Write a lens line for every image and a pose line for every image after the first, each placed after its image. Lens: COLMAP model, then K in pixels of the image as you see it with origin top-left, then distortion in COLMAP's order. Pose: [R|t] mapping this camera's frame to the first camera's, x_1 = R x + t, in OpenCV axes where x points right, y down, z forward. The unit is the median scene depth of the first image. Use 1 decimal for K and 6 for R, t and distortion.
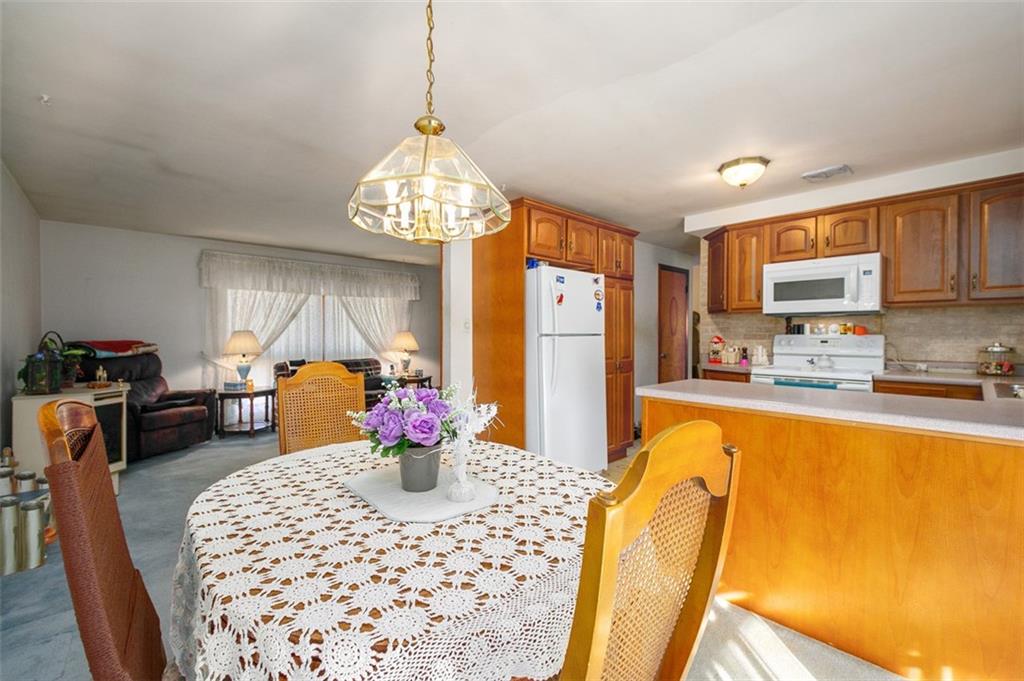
lens RADIAL K [[428.1, 0, 510.8], [0, 428.1, 341.9], [0, 0, 1]] dist [-0.002228, -0.003888]
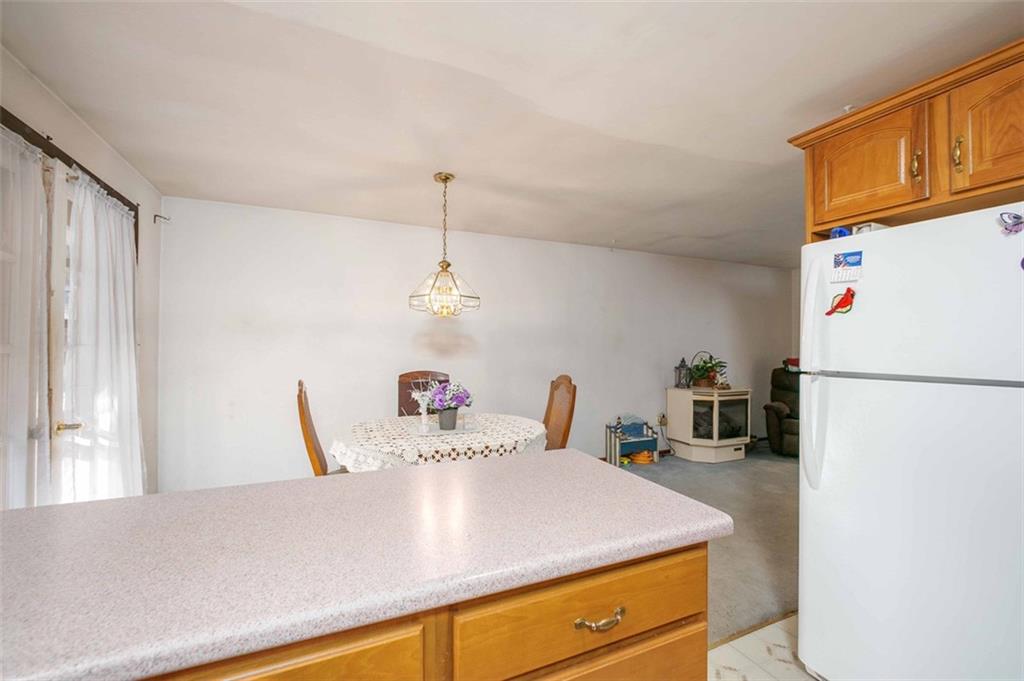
lens RADIAL K [[428.1, 0, 511.1], [0, 428.1, 341.1], [0, 0, 1]] dist [-0.002228, -0.003888]
pose [[-0.316505, -0.007325, -0.948563, 0.595392], [-0.021489, 0.999769, -0.000550, -0.039160], [0.948348, 0.020210, -0.316589, 0.682675]]
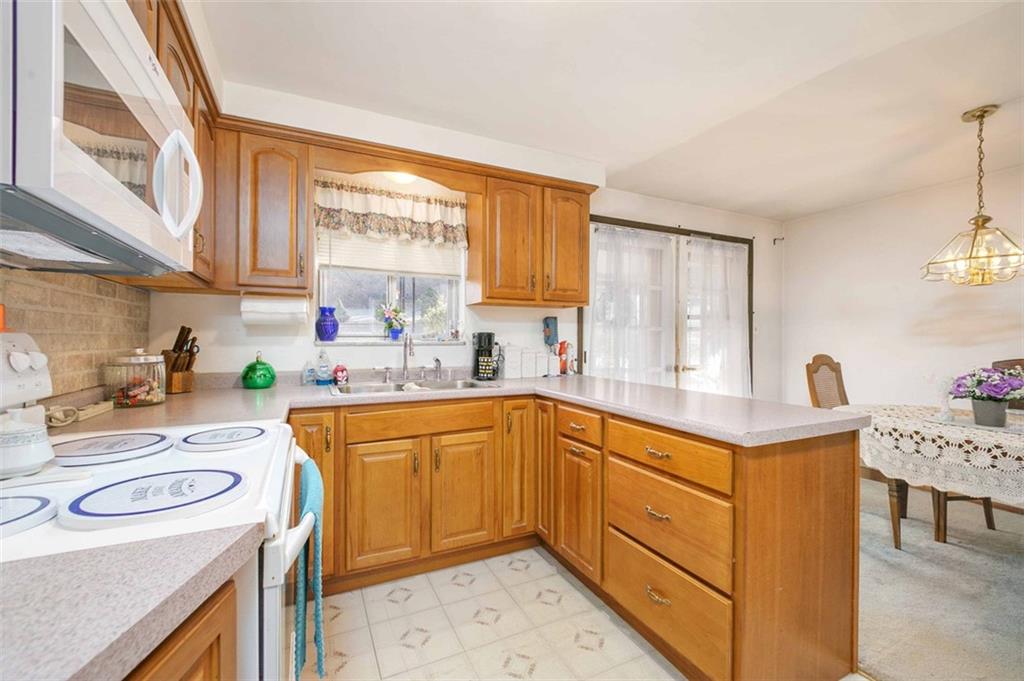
lens RADIAL K [[428.1, 0, 510.6], [0, 428.1, 340.7], [0, 0, 1]] dist [-0.002228, -0.003888]
pose [[-0.952897, -0.008119, 0.303185, 0.386820], [-0.000910, 0.999714, 0.023910, -0.016416], [-0.303292, 0.022508, -0.952632, 1.084392]]
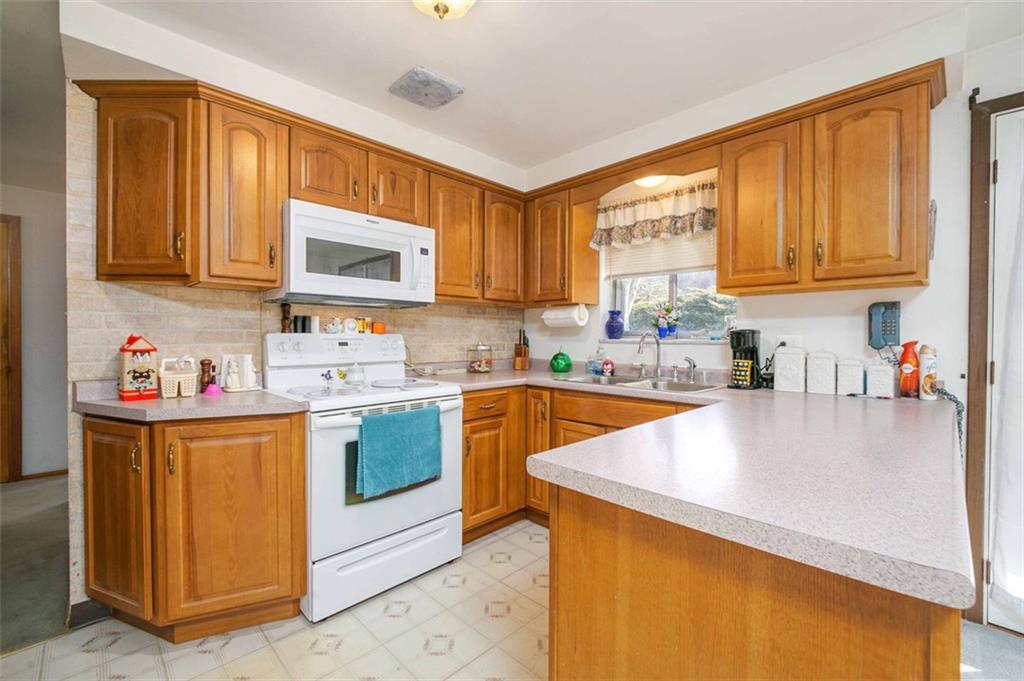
lens RADIAL K [[428.1, 0, 506.2], [0, 428.1, 341.3], [0, 0, 1]] dist [-0.002228, -0.003888]
pose [[-0.016514, -0.015079, 0.999750, 0.063317], [0.015135, 0.999768, 0.015330, -0.010672], [-0.999749, 0.015384, -0.016282, 0.740990]]
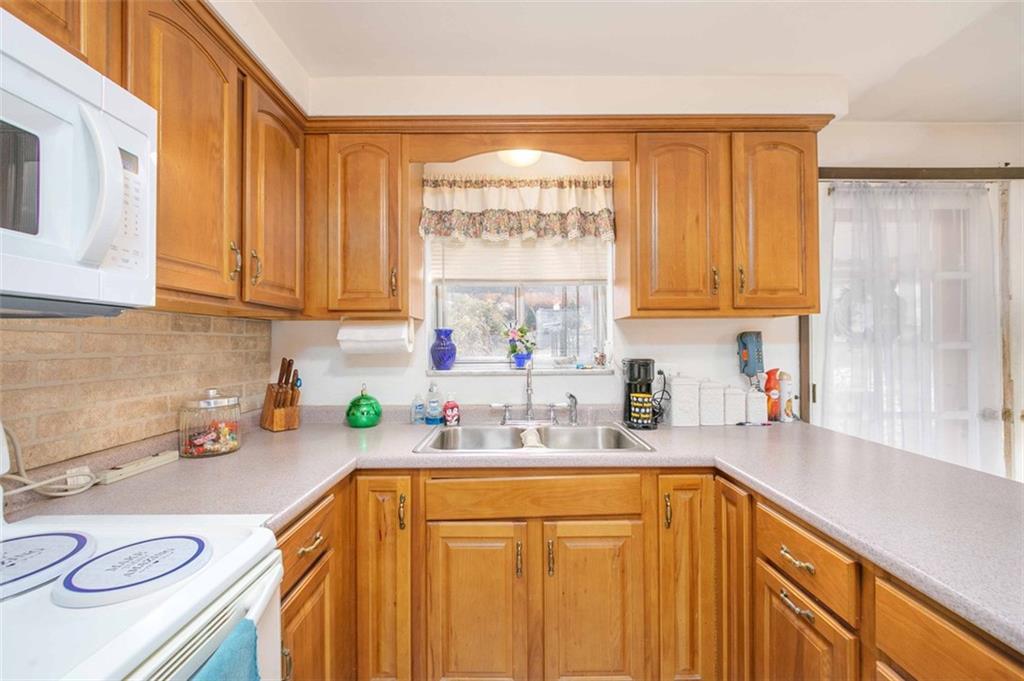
lens RADIAL K [[428.1, 0, 512.5], [0, 428.1, 338.9], [0, 0, 1]] dist [-0.002228, -0.003888]
pose [[-0.730819, 0.007827, 0.682527, 0.413389], [0.017455, 0.999822, 0.007224, -0.042569], [-0.682348, 0.017193, -0.730825, 0.877711]]
